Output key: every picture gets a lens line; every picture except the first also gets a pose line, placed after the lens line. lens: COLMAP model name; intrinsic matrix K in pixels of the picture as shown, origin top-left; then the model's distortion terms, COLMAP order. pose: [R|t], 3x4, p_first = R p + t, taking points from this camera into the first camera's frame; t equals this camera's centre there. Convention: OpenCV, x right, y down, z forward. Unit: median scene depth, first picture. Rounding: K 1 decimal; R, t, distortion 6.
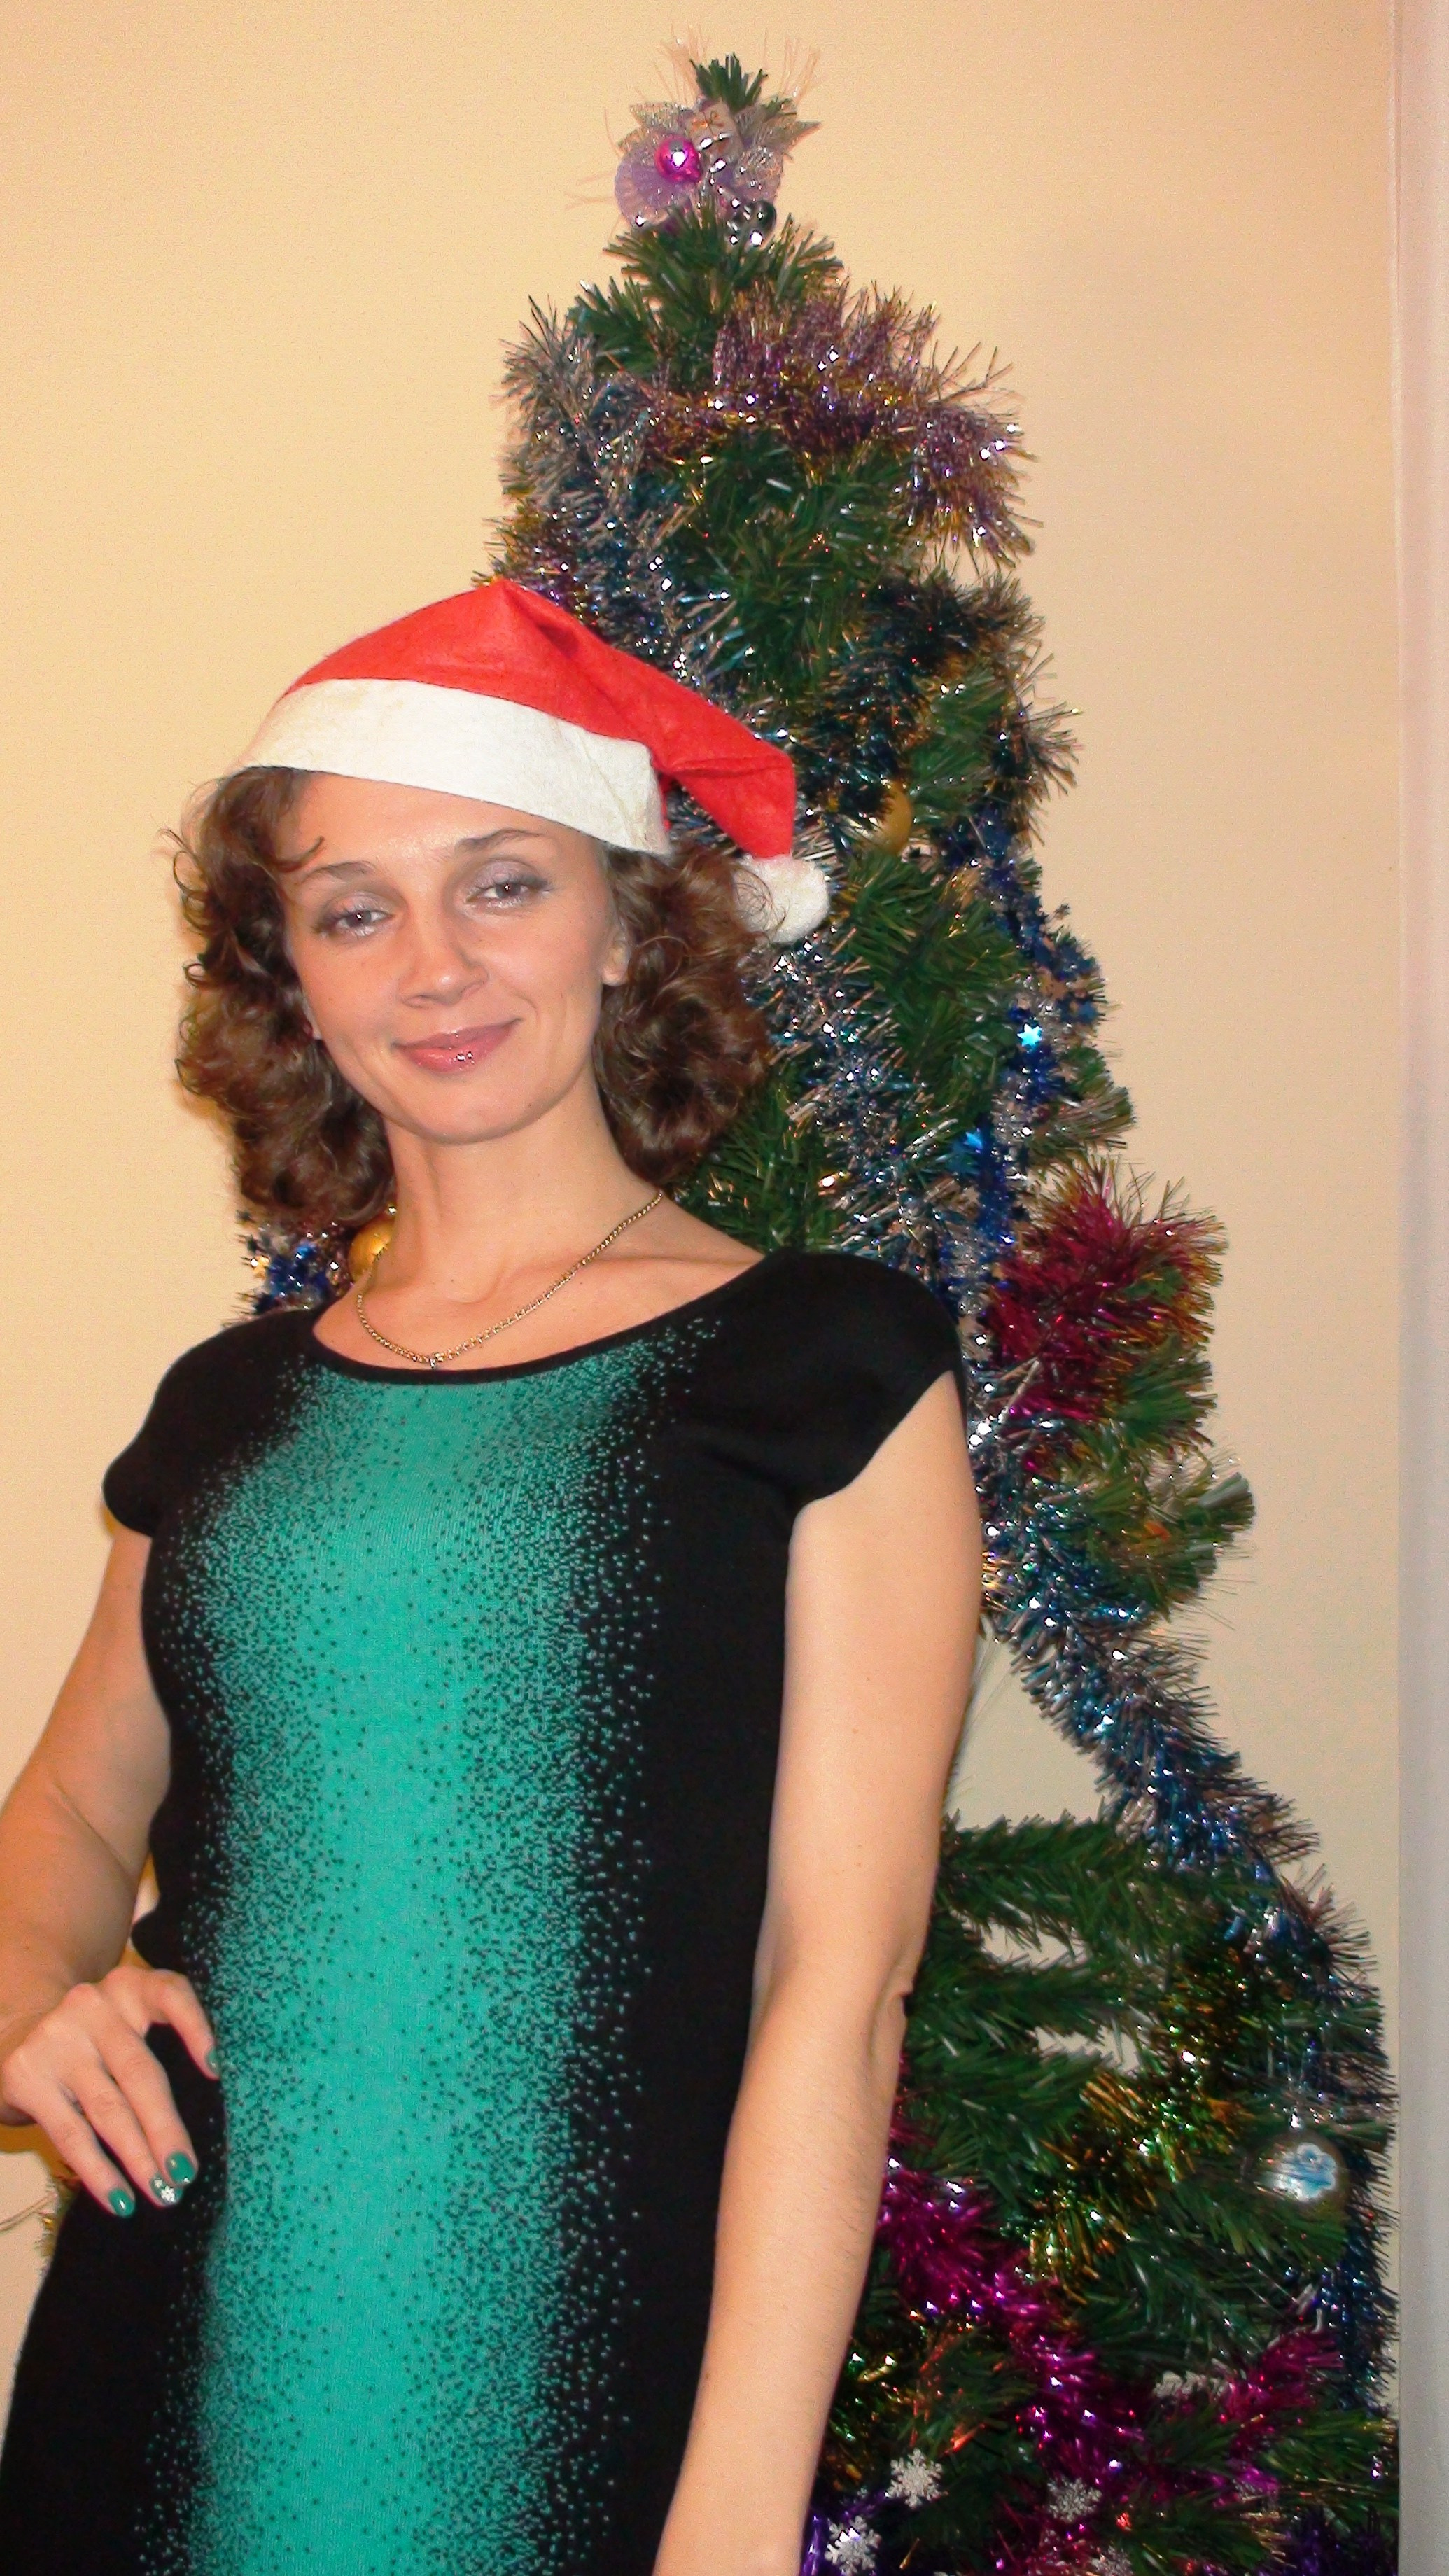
lens RADIAL K [[4150.1, 0, 720.6], [0, 4150.1, 1296.5], [0, 0, 1]] dist [0.000085, 0.000000]
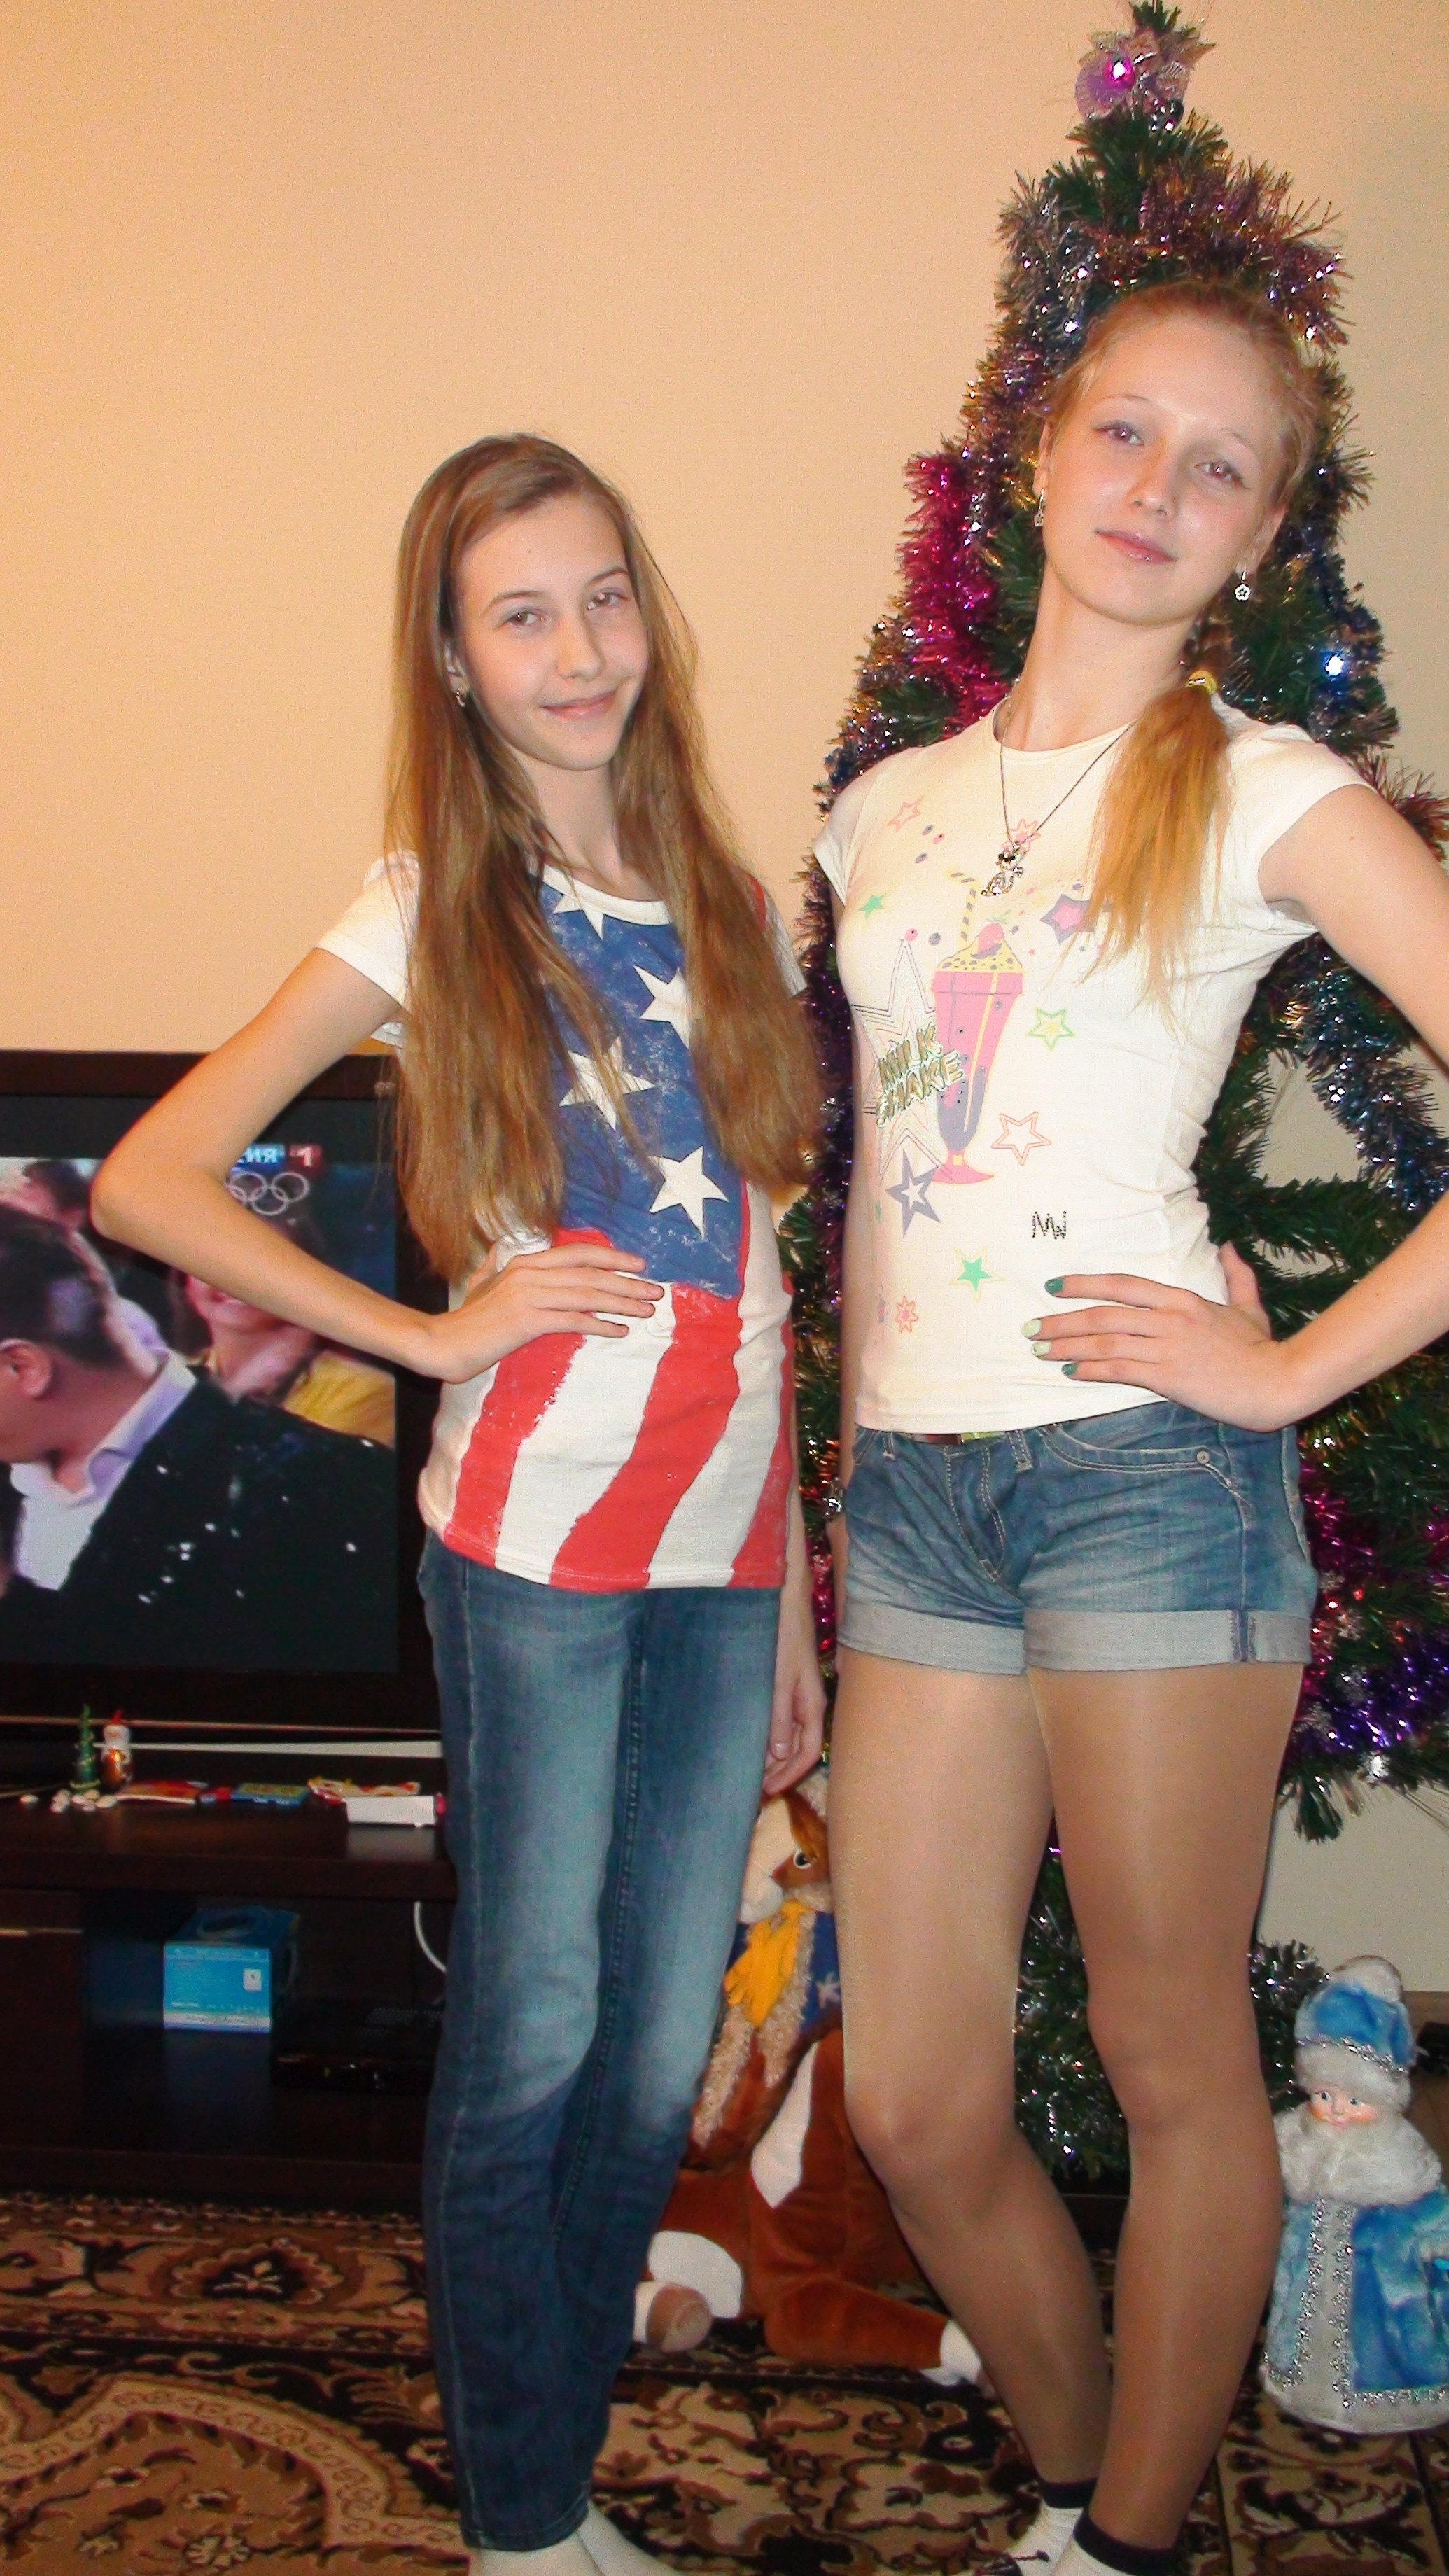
lens RADIAL K [[3030.1, 0, 699.3], [0, 3030.1, 1361.3], [0, 0, 1]] dist [0.015242, 0.000000]
pose [[0.993402, 0.028125, -0.111182, -0.025915], [-0.012392, 0.990111, 0.139738, 0.035369], [0.114012, -0.137438, 0.983927, -0.161221]]
